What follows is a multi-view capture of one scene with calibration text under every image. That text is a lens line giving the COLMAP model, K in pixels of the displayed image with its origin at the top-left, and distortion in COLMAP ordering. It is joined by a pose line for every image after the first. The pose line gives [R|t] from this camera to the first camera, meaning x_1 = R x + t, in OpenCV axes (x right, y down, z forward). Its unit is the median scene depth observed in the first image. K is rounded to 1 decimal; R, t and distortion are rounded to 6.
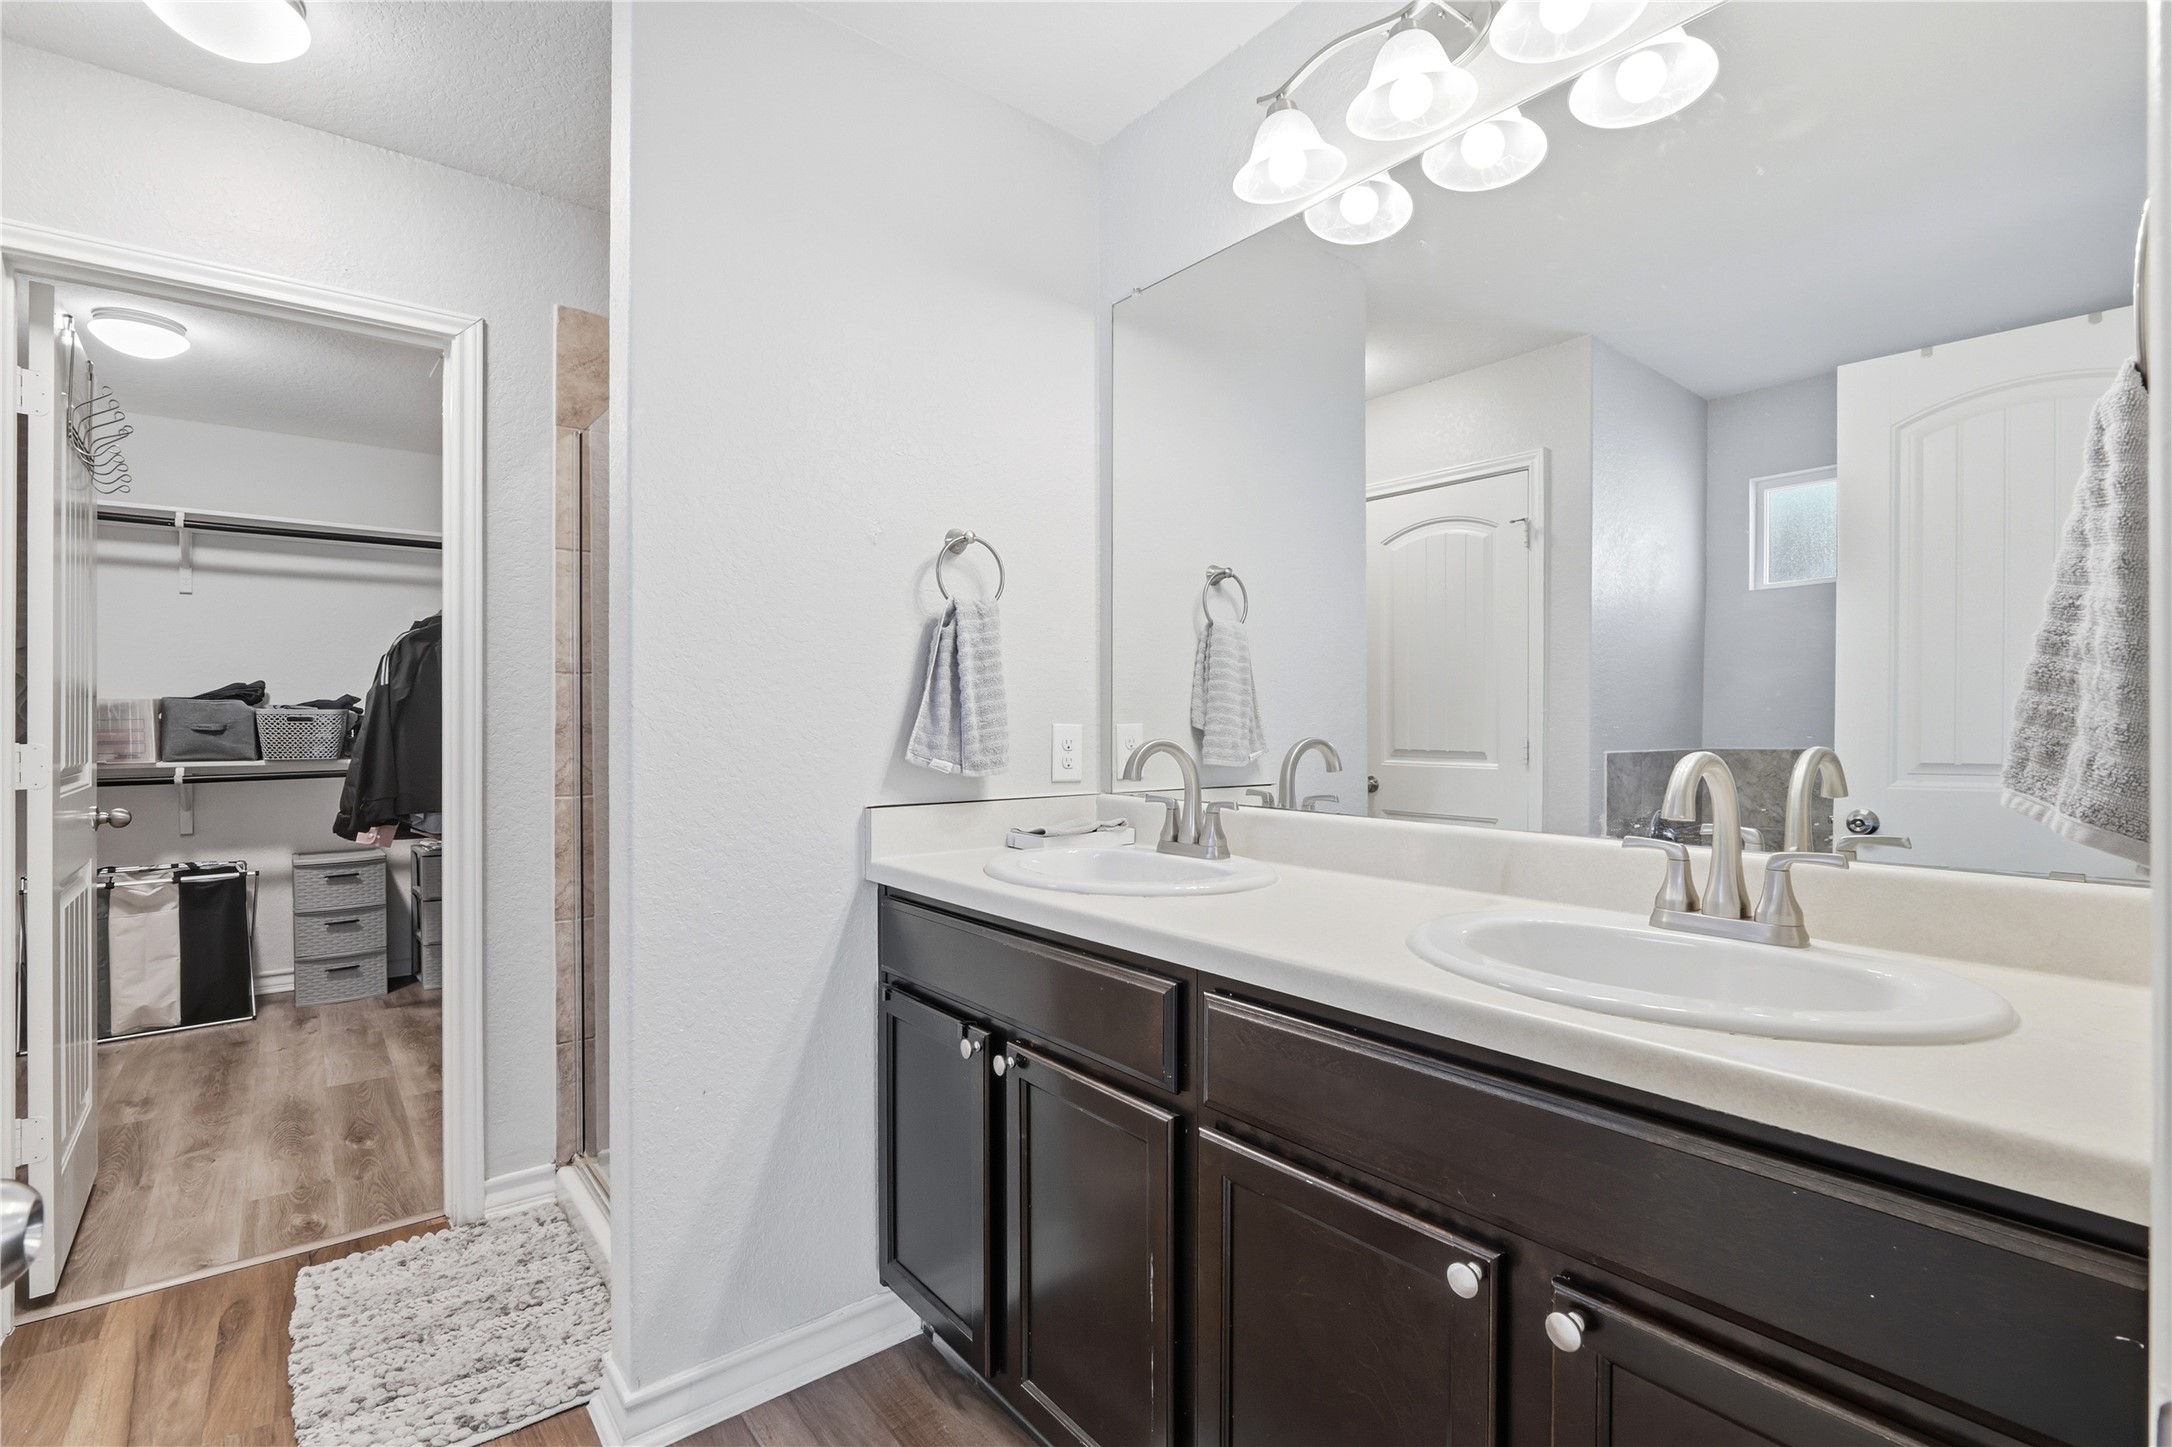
lens RADIAL K [[996.9, 0, 1082.9], [0, 996.9, 716.8], [0, 0, 1]] dist [-0.005296, 0.000855]
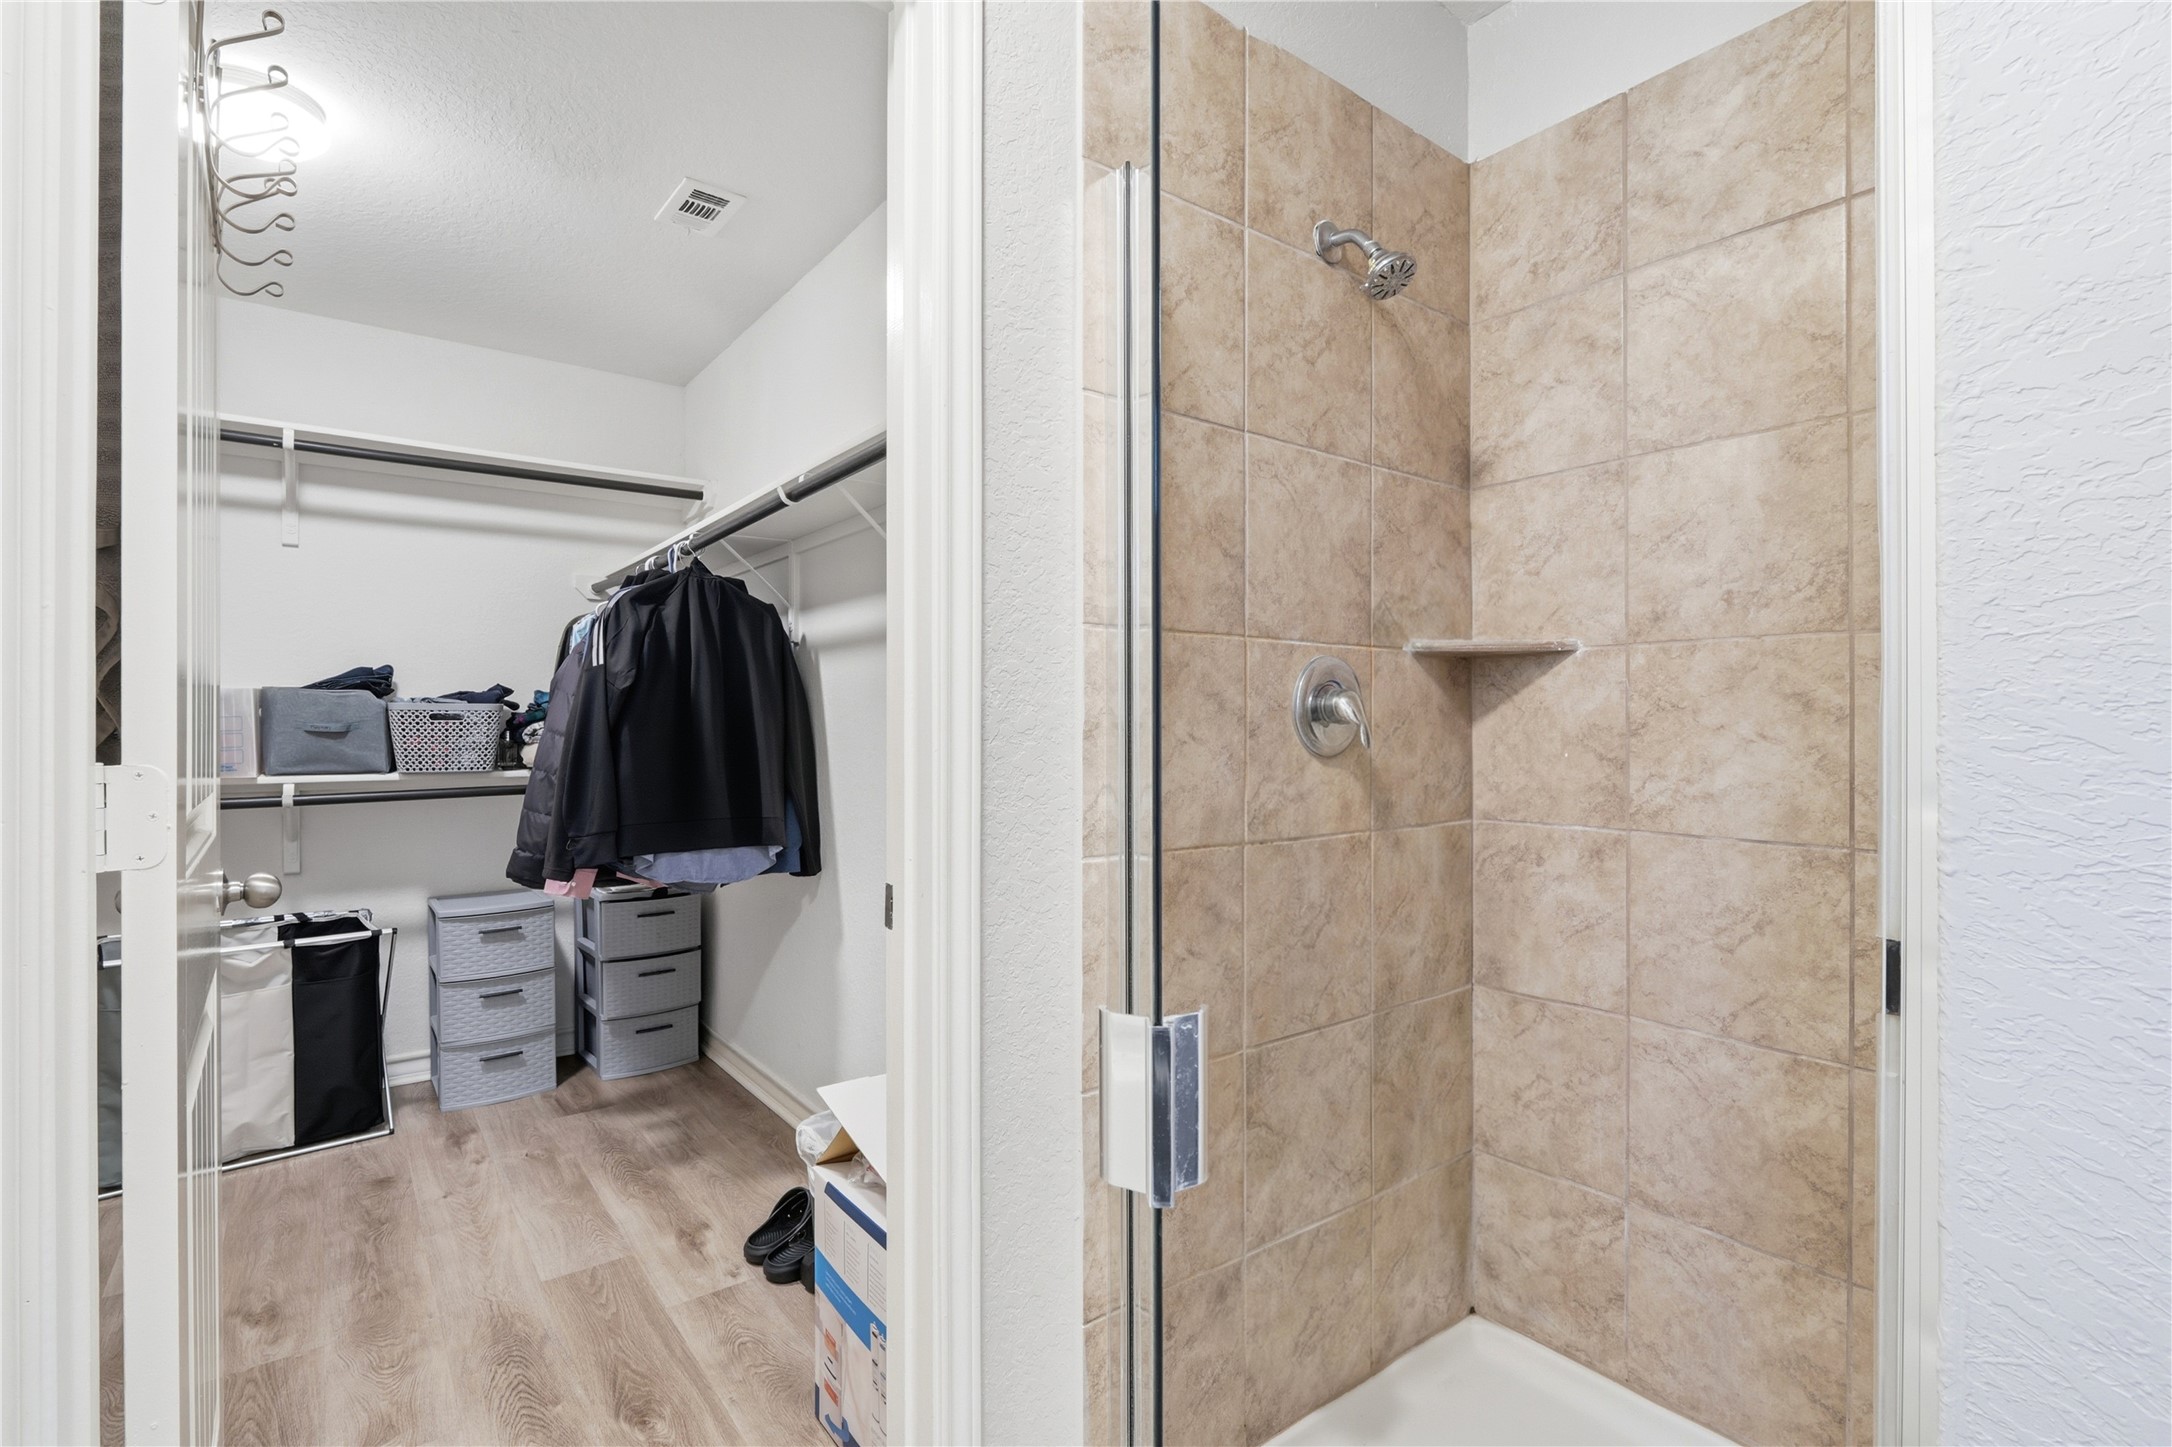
lens RADIAL K [[996.9, 0, 1077.4], [0, 996.9, 720.4], [0, 0, 1]] dist [-0.005296, 0.000855]
pose [[0.999797, 0.000229, -0.020126, -0.331363], [-0.000184, 0.999998, 0.002204, 0.003494], [0.020126, -0.002200, 0.999795, 0.298425]]
